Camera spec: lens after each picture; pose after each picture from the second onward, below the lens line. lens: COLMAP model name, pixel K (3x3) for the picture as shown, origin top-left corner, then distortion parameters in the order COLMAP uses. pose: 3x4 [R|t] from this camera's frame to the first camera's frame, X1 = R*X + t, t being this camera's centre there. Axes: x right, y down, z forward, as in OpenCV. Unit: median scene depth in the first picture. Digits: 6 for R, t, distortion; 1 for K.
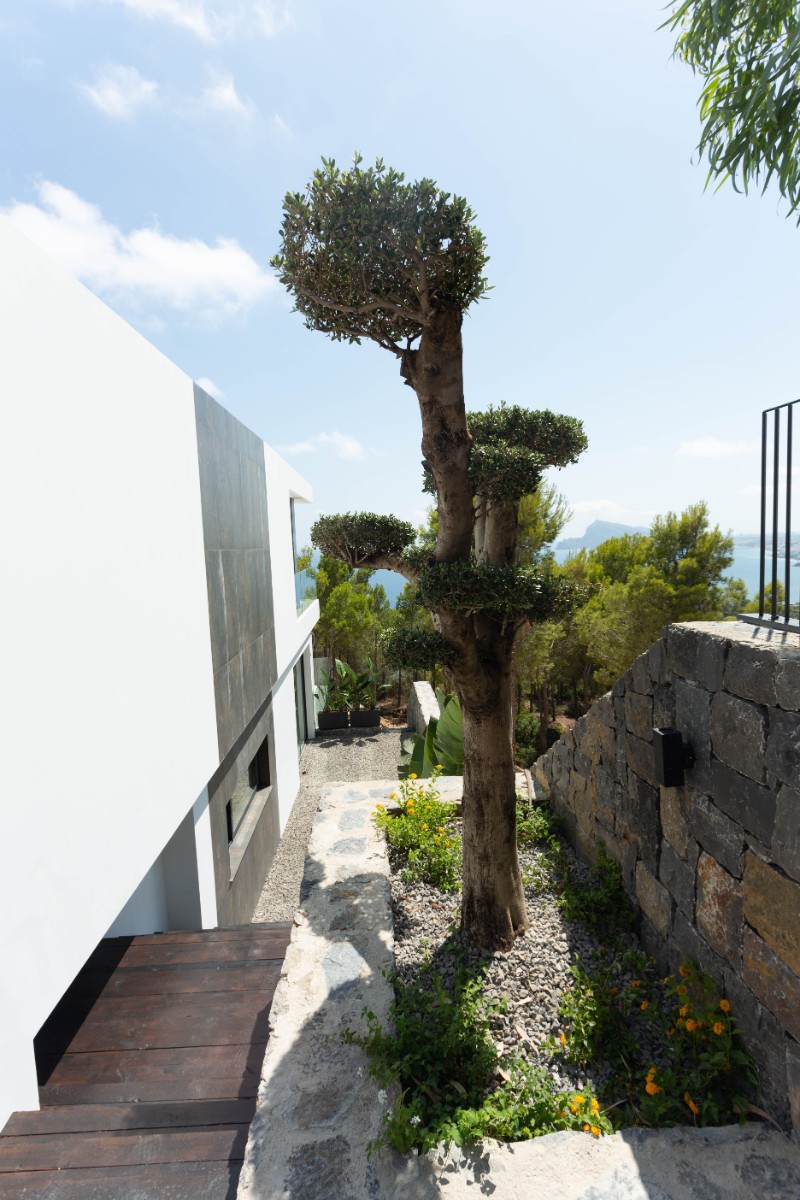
lens RADIAL K [[575.8, 0, 401.4], [0, 575.8, 603.8], [0, 0, 1]] dist [0.003594, 0.000863]
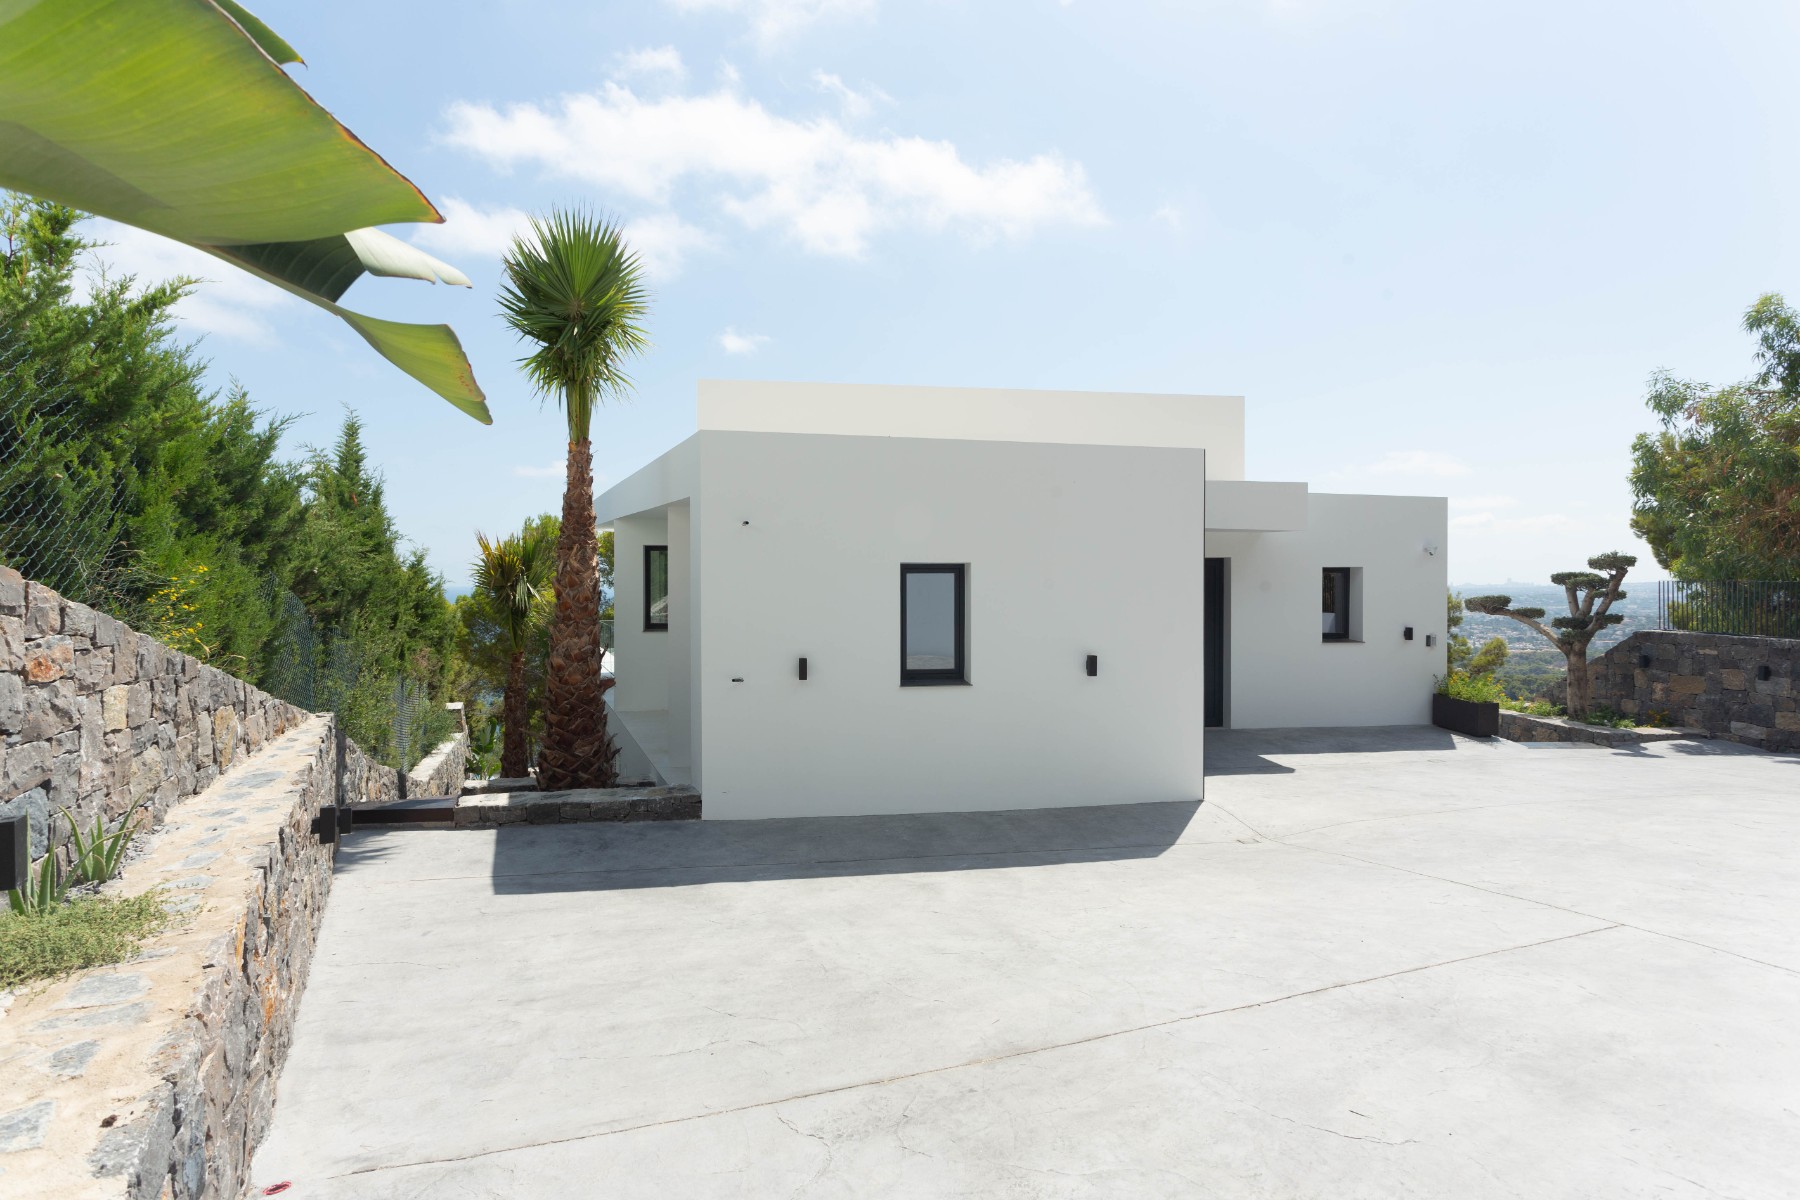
lens RADIAL K [[863.7, 0, 880.2], [0, 863.7, 585.7], [0, 0, 1]] dist [0.003594, 0.000863]
pose [[0.996171, 0.038246, 0.078615, -1.356498], [-0.030133, 0.994337, -0.101915, 0.127829], [-0.082067, 0.099155, 0.991682, -1.179271]]
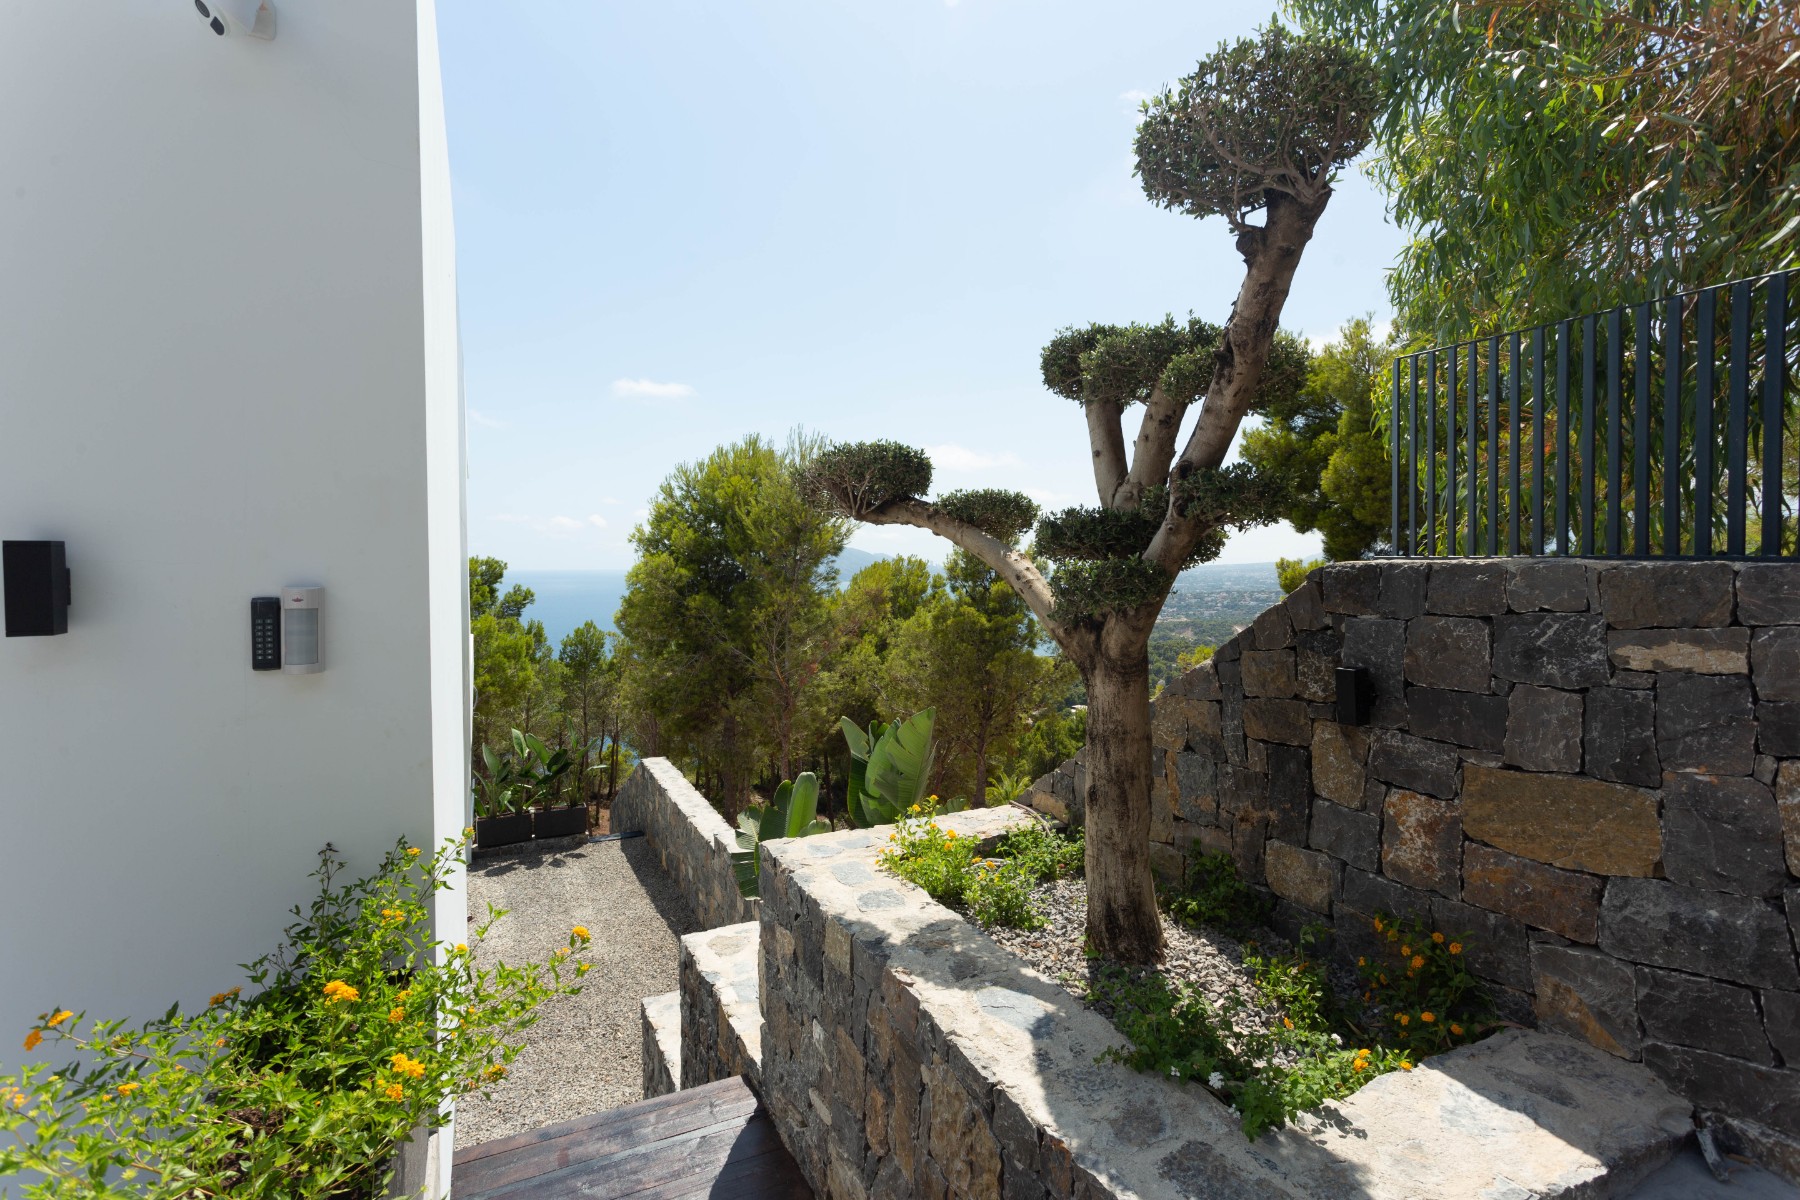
lens RADIAL K [[839.6, 0, 893.4], [0, 839.6, 591.1], [0, 0, 1]] dist [0.005596, 0.000520]
pose [[0.914063, 0.023440, 0.404894, -0.194003], [0.010386, 0.996648, -0.081145, 0.047482], [-0.405439, 0.078377, 0.910756, 0.005416]]
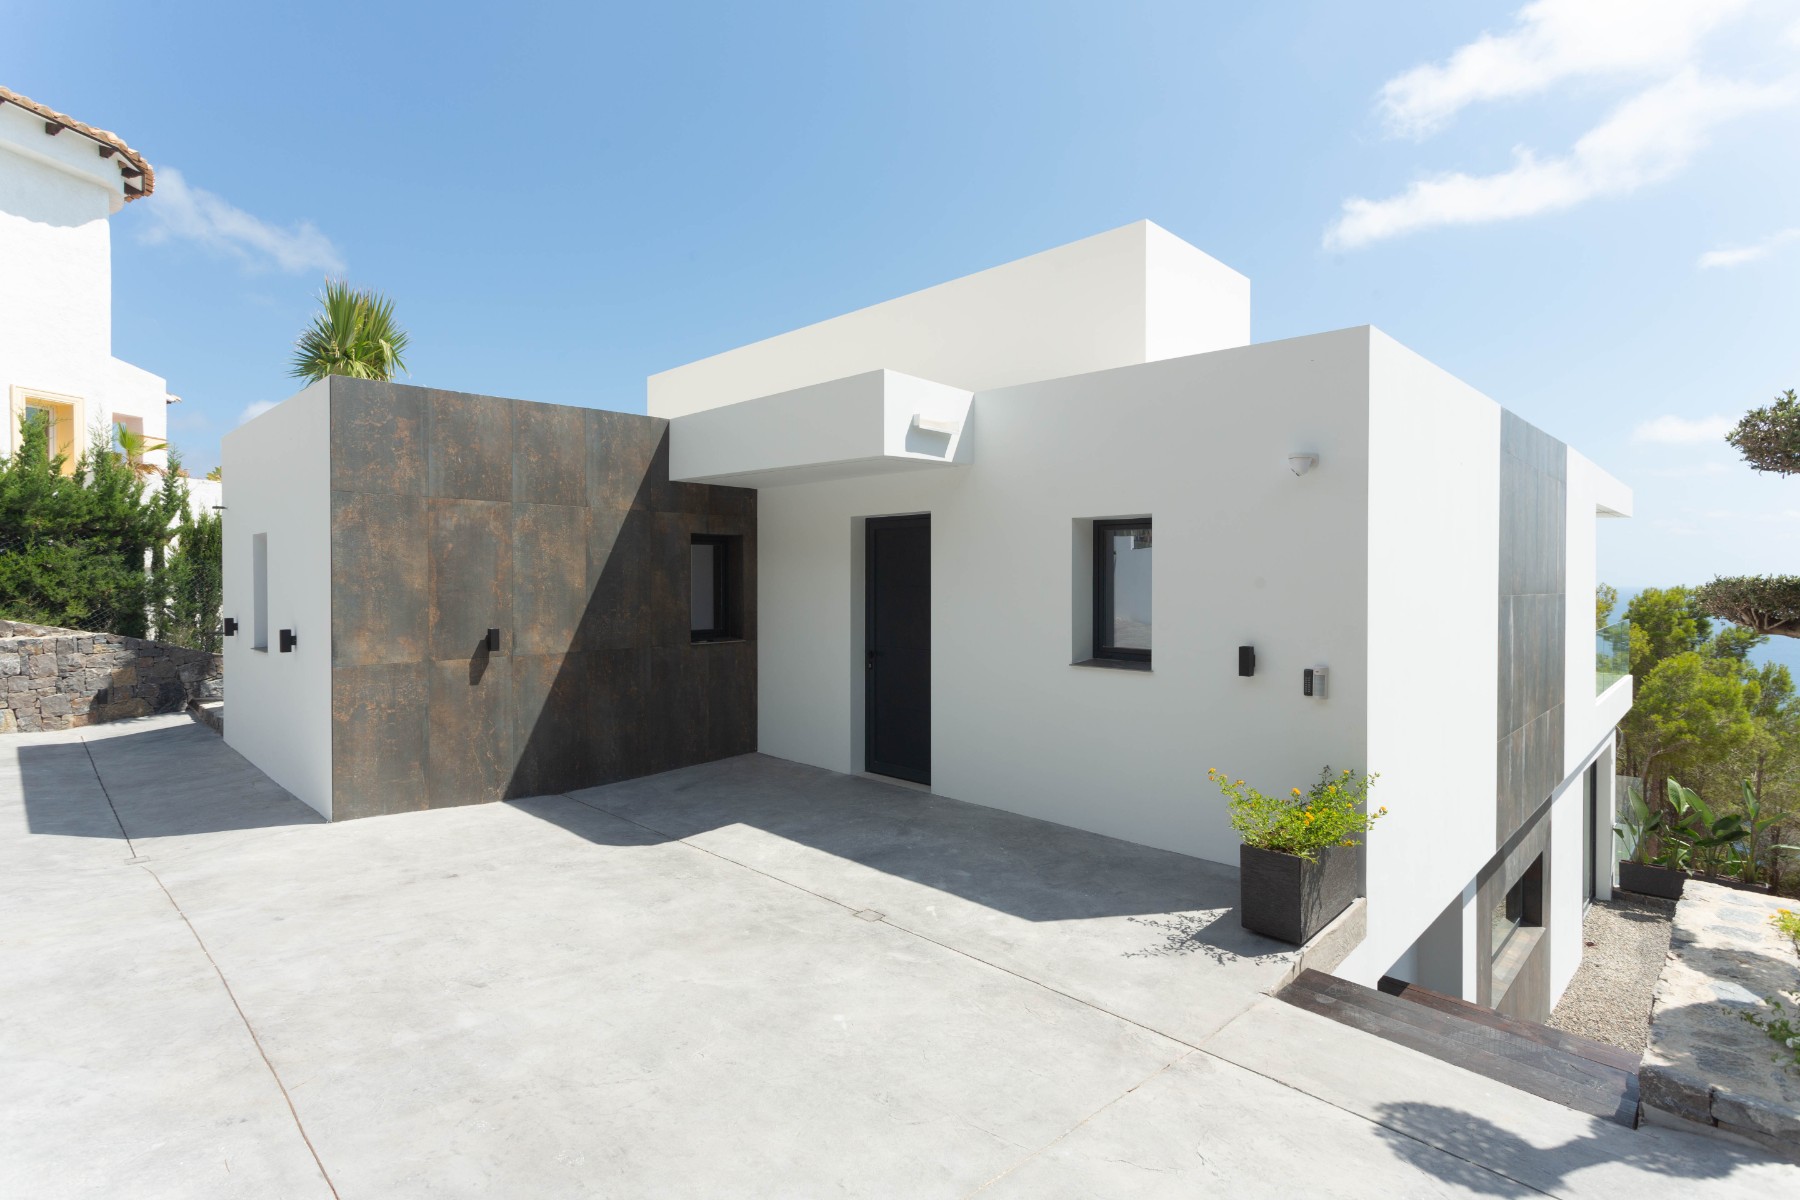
lens RADIAL K [[863.7, 0, 880.2], [0, 863.7, 585.7], [0, 0, 1]] dist [0.003594, 0.000863]
pose [[0.666298, 0.047735, -0.744156, 0.002761], [-0.105912, 0.993890, -0.031077, 0.021058], [0.738126, 0.099521, 0.667283, -0.381291]]
